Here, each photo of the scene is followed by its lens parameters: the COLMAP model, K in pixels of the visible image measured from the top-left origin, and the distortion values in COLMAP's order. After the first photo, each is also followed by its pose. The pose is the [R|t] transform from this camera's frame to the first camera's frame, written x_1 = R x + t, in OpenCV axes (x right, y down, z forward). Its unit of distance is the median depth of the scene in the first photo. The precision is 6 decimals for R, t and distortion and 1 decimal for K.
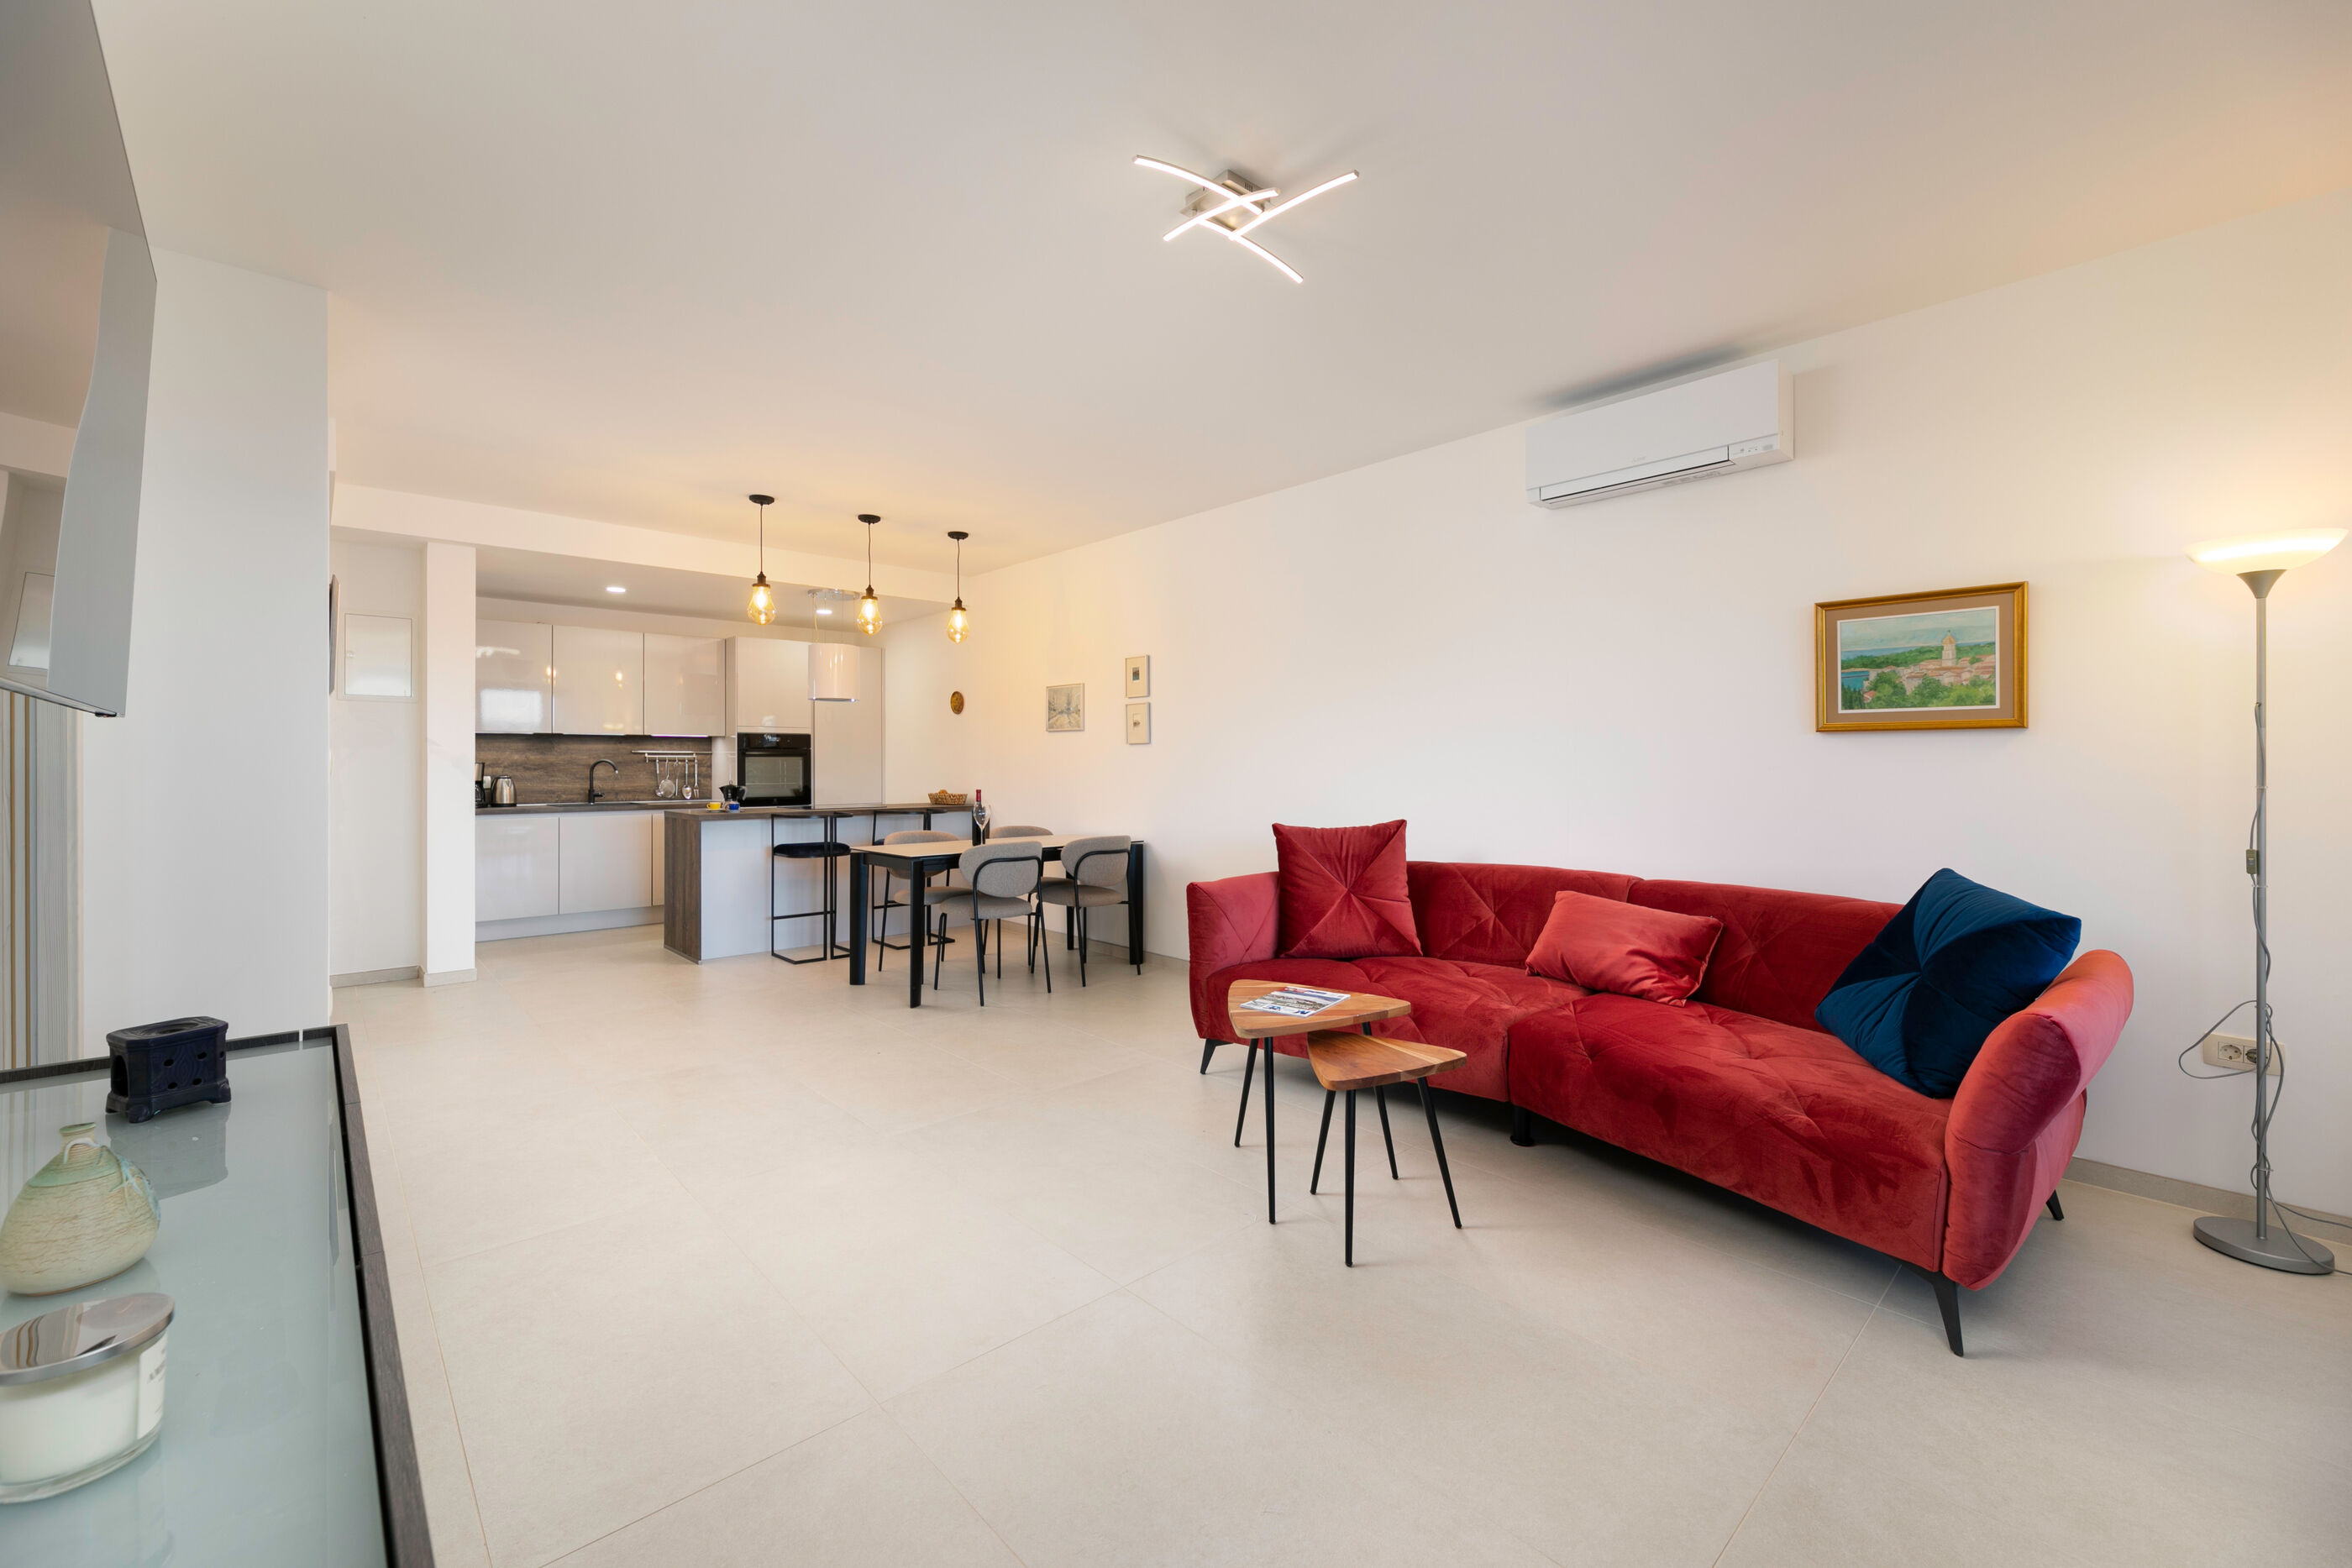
lens RADIAL K [[956.9, 0, 1172.6], [0, 956.9, 747.1], [0, 0, 1]] dist [0.001032, 0.000043]
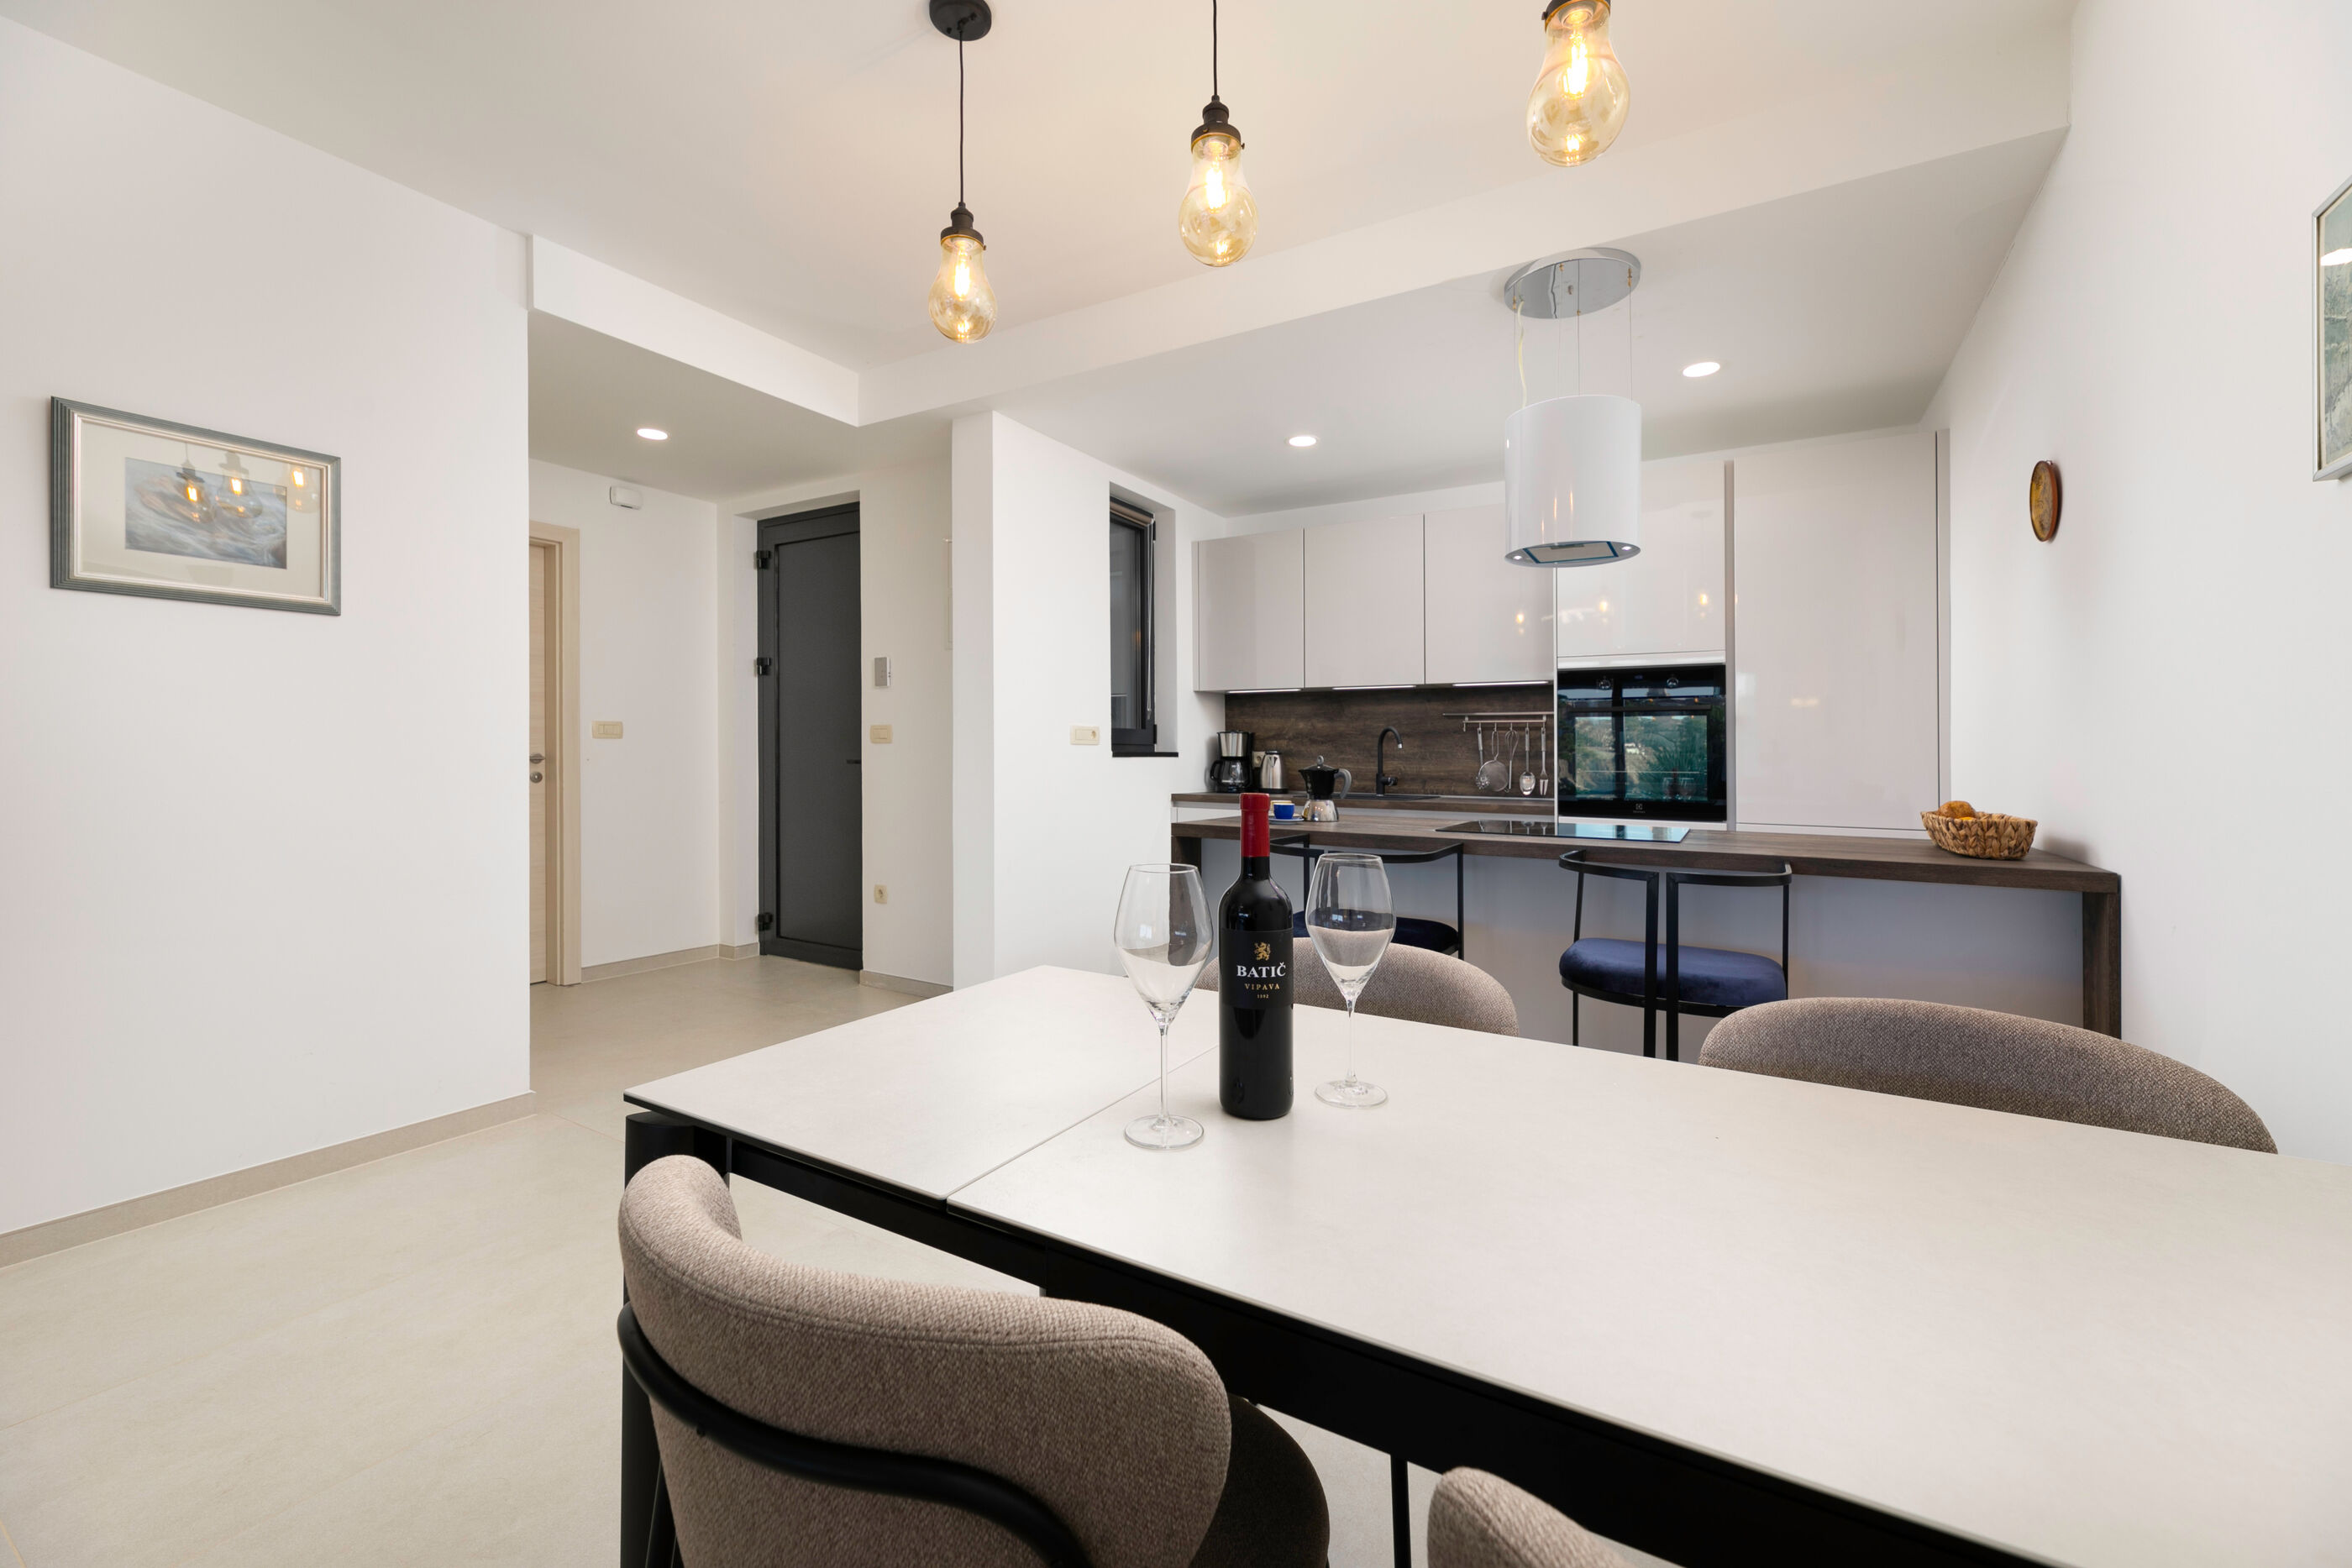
lens RADIAL K [[956.9, 0, 1172.6], [0, 956.9, 747.1], [0, 0, 1]] dist [0.001032, 0.000043]
pose [[0.289403, -0.004346, -0.957197, -0.027600], [0.011454, 0.999934, -0.001077, 0.025481], [0.957139, -0.010652, 0.289434, 0.679650]]
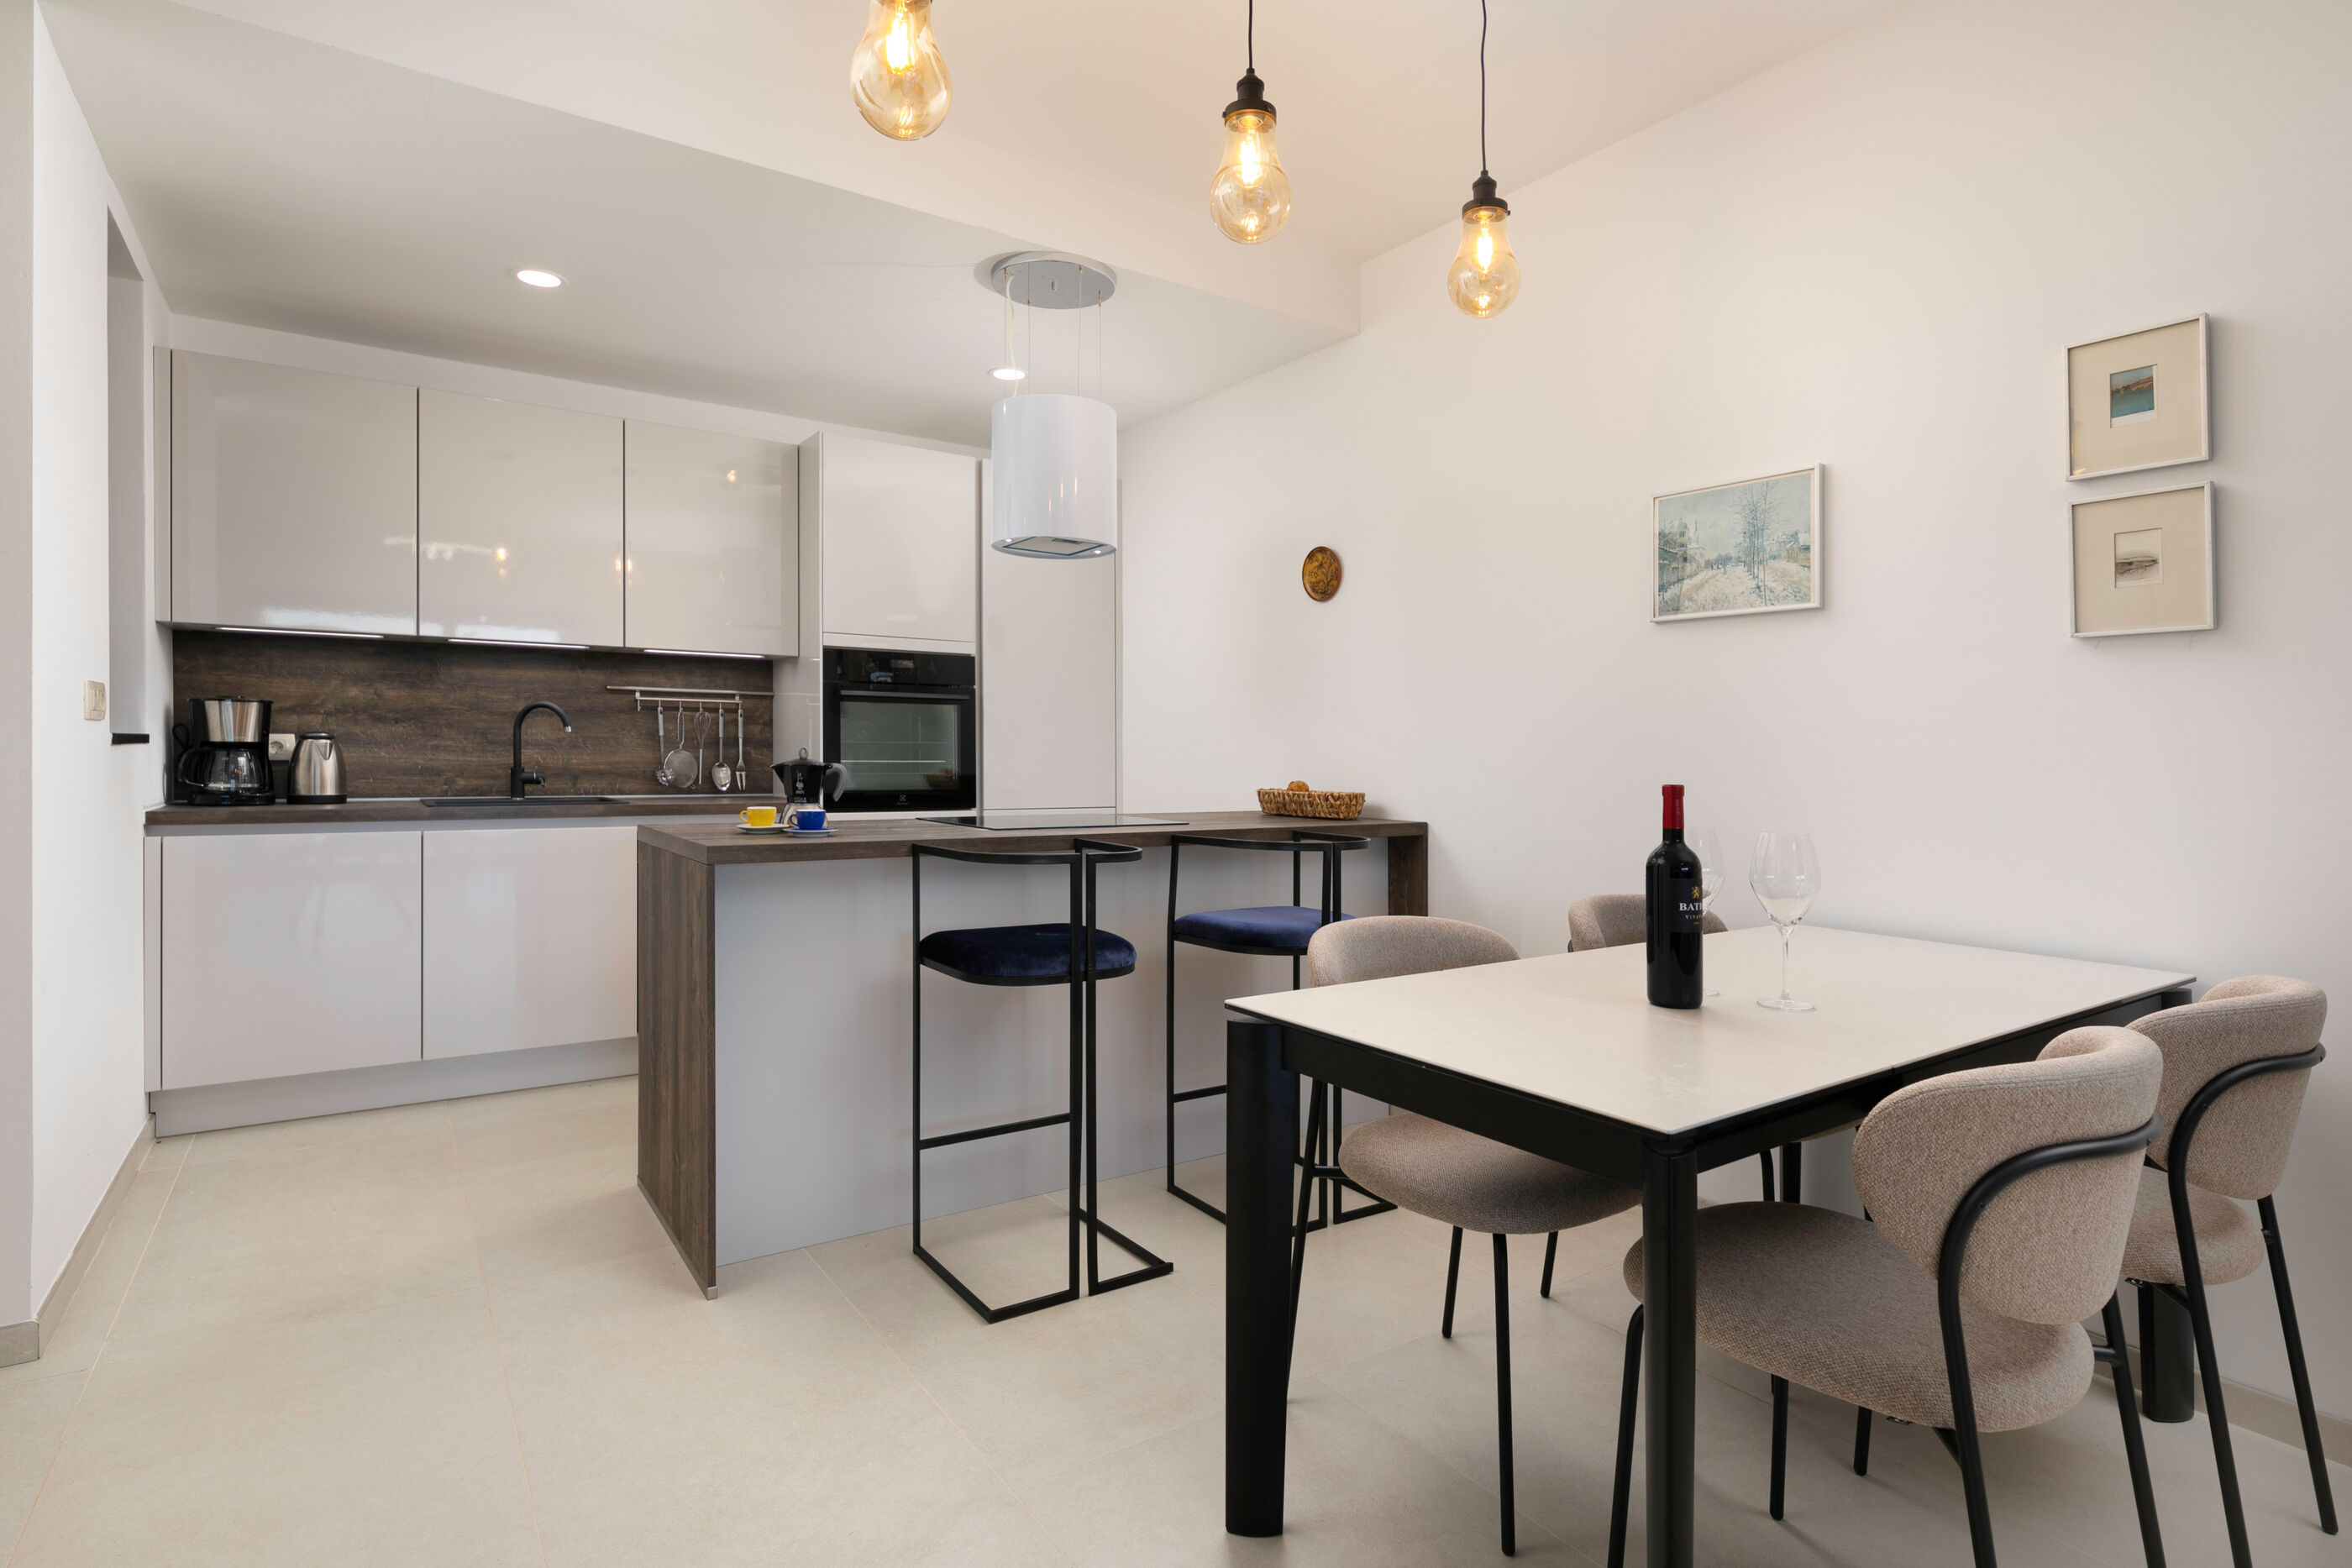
lens RADIAL K [[1202.6, 0, 1190.4], [0, 1202.6, 748.7], [0, 0, 1]] dist [0.001196, -0.000043]
pose [[0.991091, 0.012385, -0.132606, -0.216465], [-0.010017, 0.999778, 0.018511, 0.021591], [0.132806, -0.017017, 0.990996, 0.479450]]
